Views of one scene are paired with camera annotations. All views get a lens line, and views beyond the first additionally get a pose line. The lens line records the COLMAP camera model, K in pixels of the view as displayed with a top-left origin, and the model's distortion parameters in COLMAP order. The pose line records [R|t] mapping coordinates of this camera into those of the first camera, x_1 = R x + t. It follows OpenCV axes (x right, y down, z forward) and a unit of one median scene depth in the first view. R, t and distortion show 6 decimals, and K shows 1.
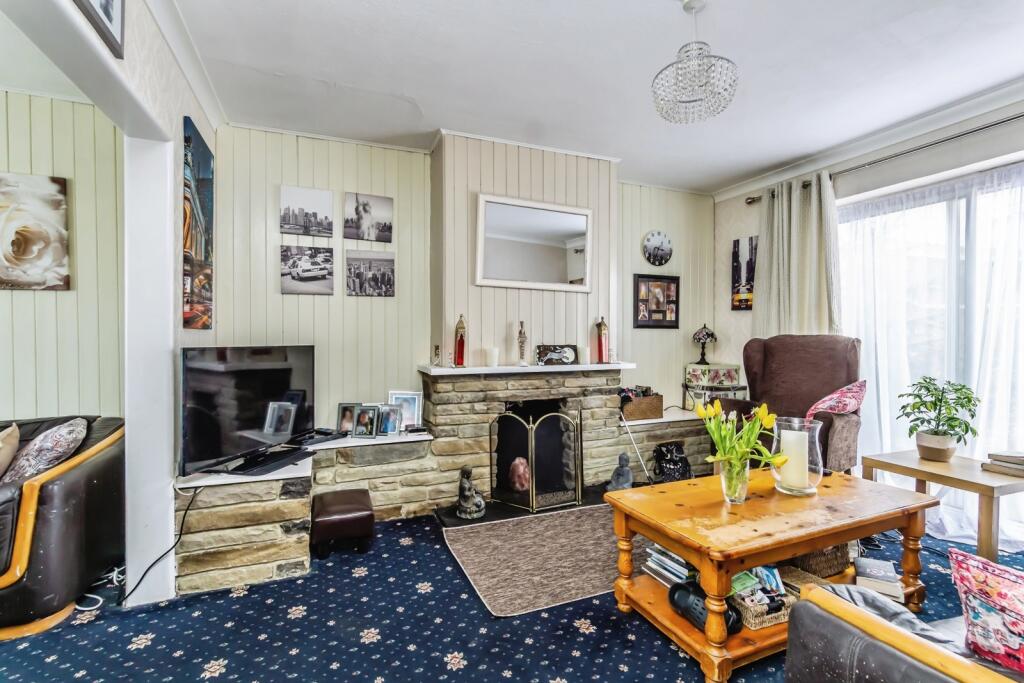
lens RADIAL K [[453.2, 0, 513.6], [0, 453.2, 337.7], [0, 0, 1]] dist [0.001579, 0.000944]
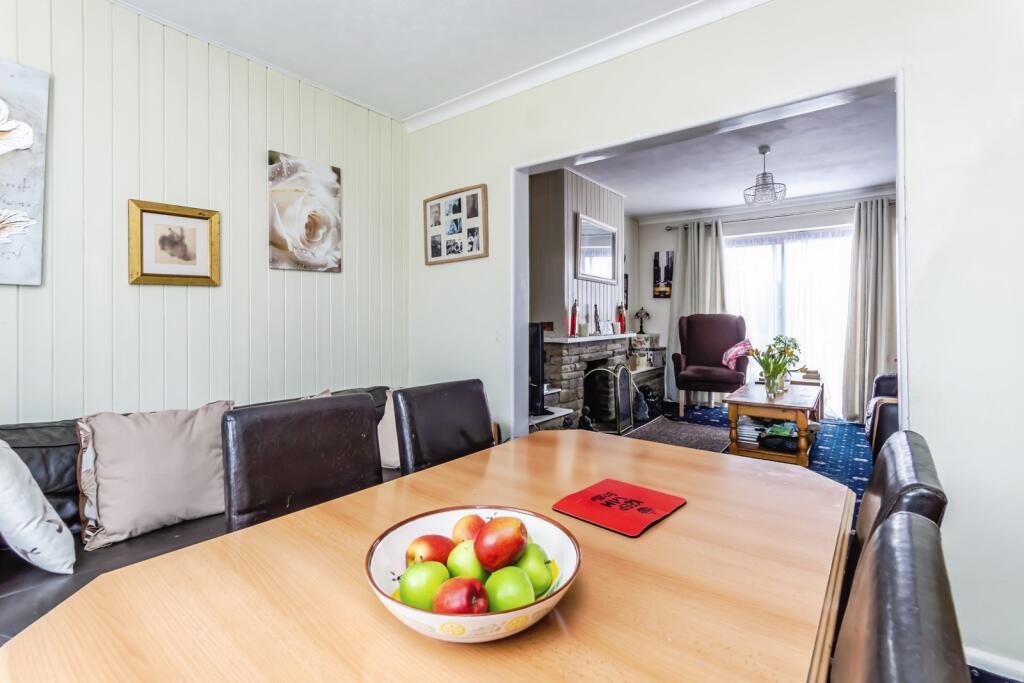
lens RADIAL K [[453.2, 0, 521.6], [0, 453.2, 307.9], [0, 0, 1]] dist [0.001579, 0.000944]
pose [[0.858912, 0.004189, 0.512105, -0.912367], [0.008717, 0.999702, -0.022799, 0.005169], [-0.512048, 0.024047, 0.858620, -0.103822]]
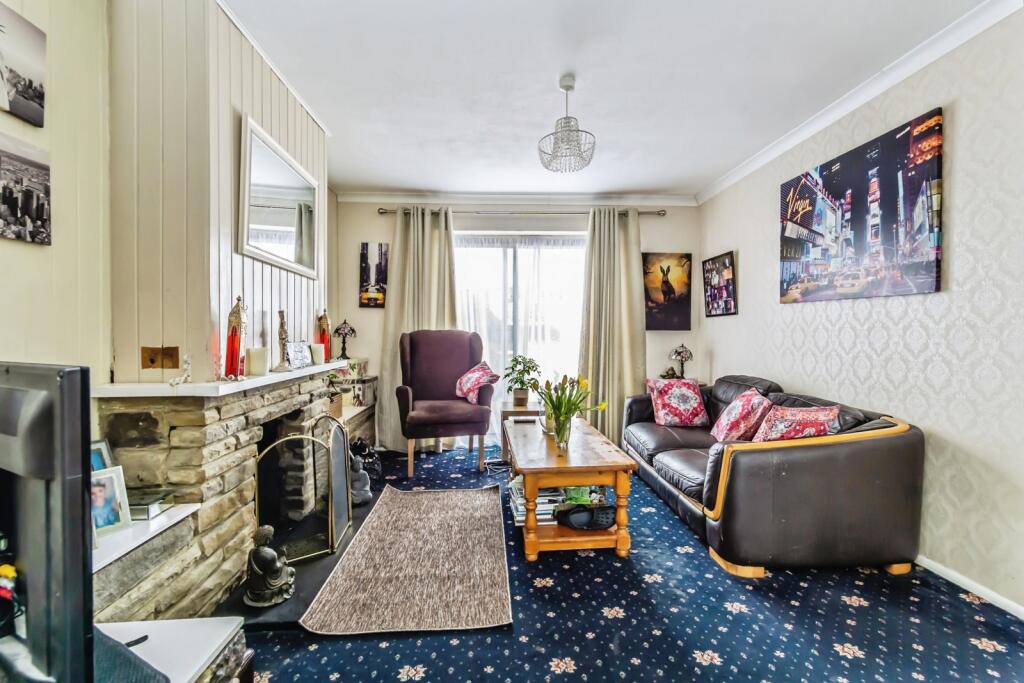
lens RADIAL K [[453.2, 0, 509.2], [0, 453.2, 335.9], [0, 0, 1]] dist [0.001579, 0.000944]
pose [[0.347898, -0.011419, 0.937463, -0.545838], [0.010683, 0.999909, 0.008215, 0.002957], [-0.937472, 0.007156, 0.347988, 0.396262]]
